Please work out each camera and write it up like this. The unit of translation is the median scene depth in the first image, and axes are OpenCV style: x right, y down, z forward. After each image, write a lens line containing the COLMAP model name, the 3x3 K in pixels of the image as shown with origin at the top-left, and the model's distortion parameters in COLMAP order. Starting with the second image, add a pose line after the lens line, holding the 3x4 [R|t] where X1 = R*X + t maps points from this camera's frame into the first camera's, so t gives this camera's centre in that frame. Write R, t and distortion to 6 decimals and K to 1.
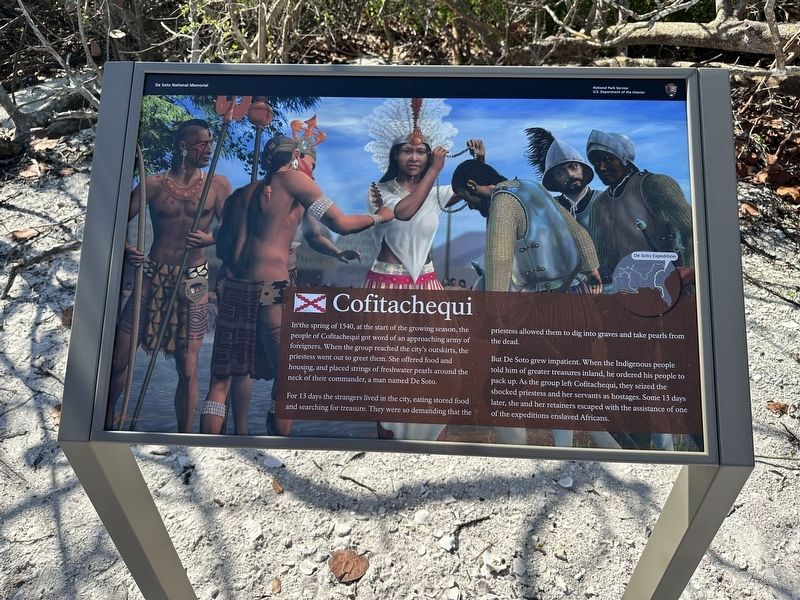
lens RADIAL K [[550.8, 0, 400.0], [0, 550.8, 300.0], [0, 0, 1]] dist [0.071924, -0.101405]
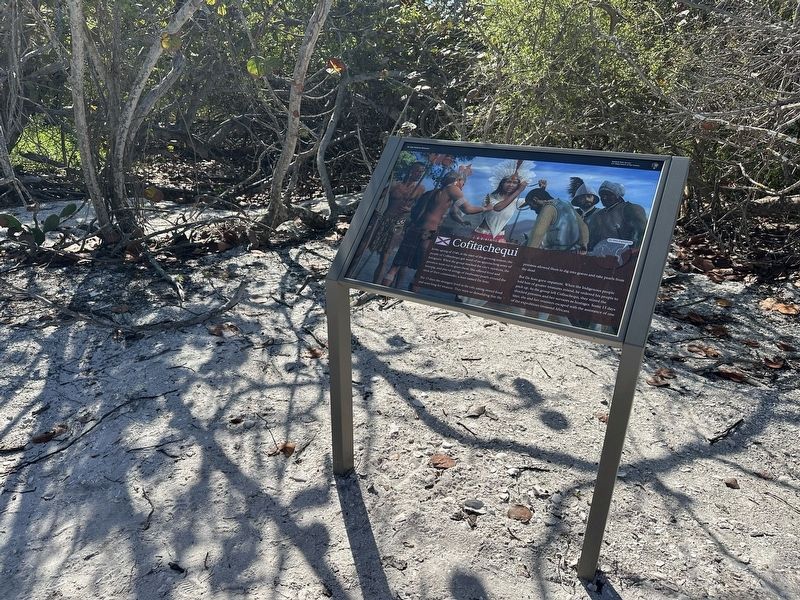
lens RADIAL K [[550.8, 0, 400.0], [0, 550.8, 300.0], [0, 0, 1]] dist [0.071924, -0.101405]
pose [[0.892227, 0.180628, -0.413889, 0.586218], [-0.277006, 0.942750, -0.185714, 0.637092], [0.356649, 0.280348, 0.891183, -0.845933]]
